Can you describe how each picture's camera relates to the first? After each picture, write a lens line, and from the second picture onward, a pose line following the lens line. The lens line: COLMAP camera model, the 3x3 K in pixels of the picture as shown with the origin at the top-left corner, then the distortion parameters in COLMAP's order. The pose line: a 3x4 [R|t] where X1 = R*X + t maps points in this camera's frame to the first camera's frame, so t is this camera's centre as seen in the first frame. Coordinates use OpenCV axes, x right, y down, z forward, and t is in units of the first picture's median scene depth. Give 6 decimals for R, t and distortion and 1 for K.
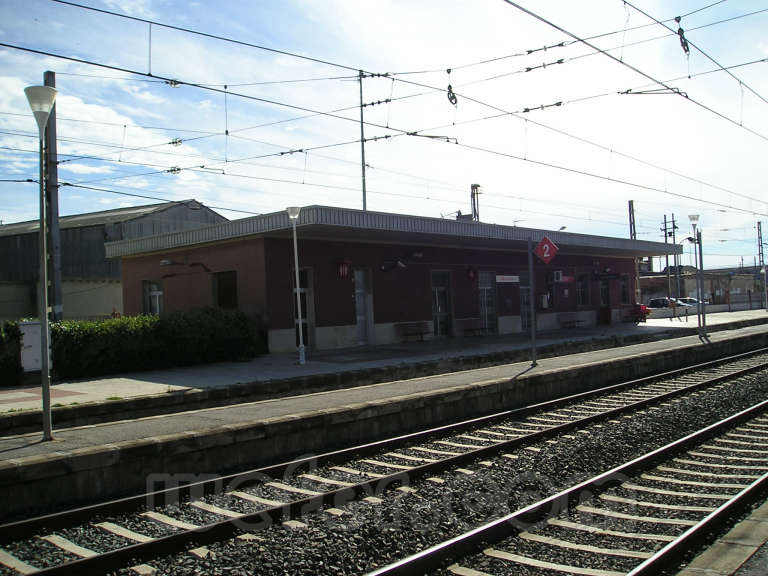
lens RADIAL K [[784.7, 0, 394.6], [0, 784.7, 290.8], [0, 0, 1]] dist [-0.111736, 0.020379]
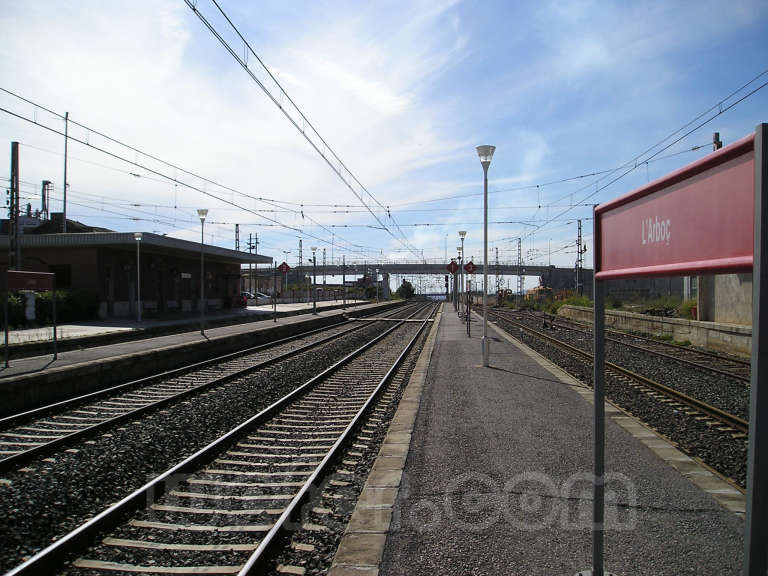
lens RADIAL K [[784.7, 0, 394.6], [0, 784.7, 290.8], [0, 0, 1]] dist [-0.111736, 0.020379]
pose [[0.805074, 0.041987, 0.591686, -0.477073], [-0.047233, 0.998862, -0.006612, 0.005684], [-0.591291, -0.022624, 0.806141, -0.522219]]
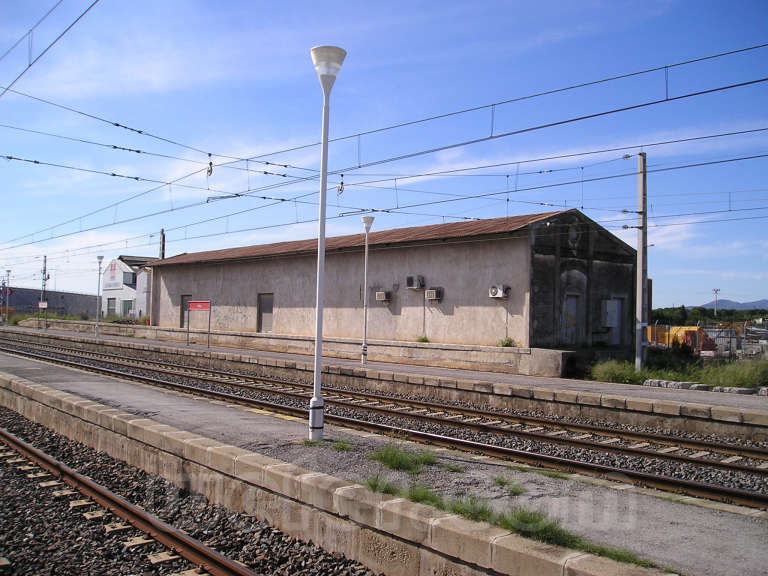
lens RADIAL K [[784.7, 0, 394.6], [0, 784.7, 290.8], [0, 0, 1]] dist [-0.111736, 0.020379]
pose [[0.183255, 0.081125, 0.979712, -1.348186], [-0.056221, 0.995823, -0.071943, 0.035694], [-0.981456, -0.041897, 0.187051, -0.903415]]
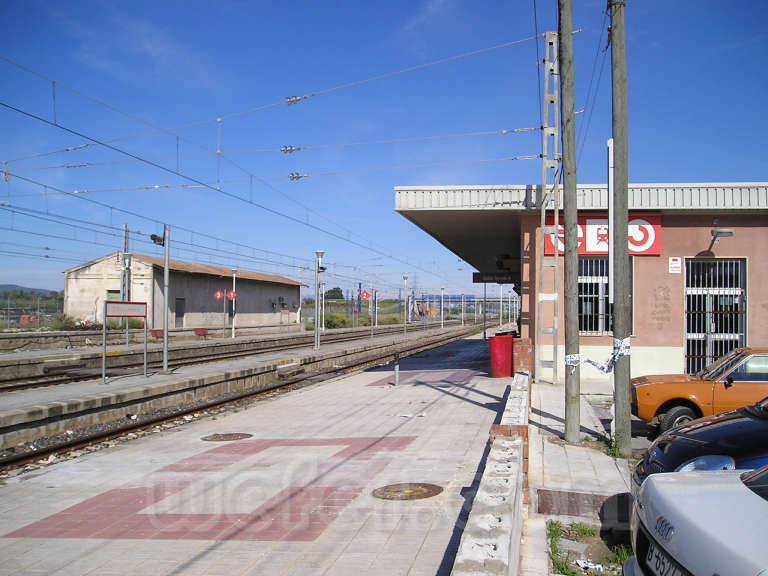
lens RADIAL K [[784.7, 0, 394.6], [0, 784.7, 290.8], [0, 0, 1]] dist [-0.111736, 0.020379]
pose [[-0.865479, 0.019966, -0.500548, 0.811544], [0.040543, 0.998719, -0.030264, 0.007266], [0.499302, -0.046487, -0.865180, 1.899646]]
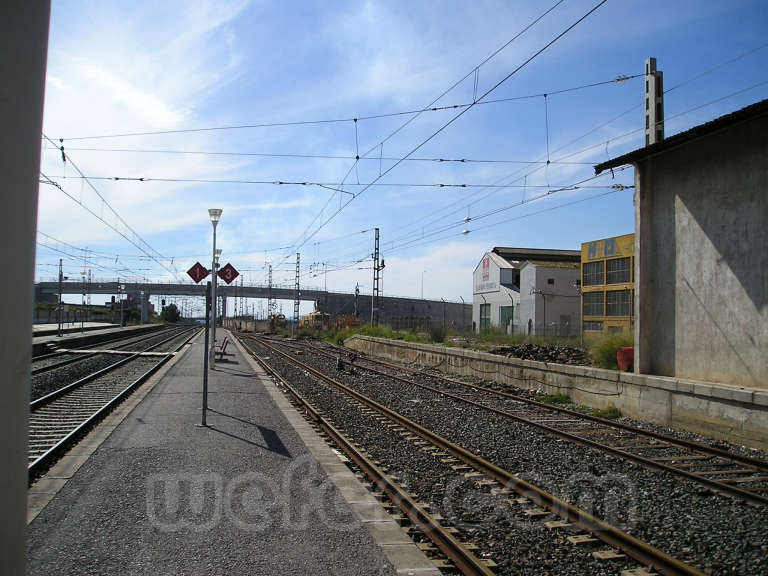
lens RADIAL K [[784.7, 0, 394.6], [0, 784.7, 290.8], [0, 0, 1]] dist [-0.111736, 0.020379]
pose [[0.601523, 0.083111, 0.794520, -0.139207], [-0.064278, 0.996384, -0.055563, 0.002122], [-0.796265, -0.017648, 0.604690, -0.164318]]
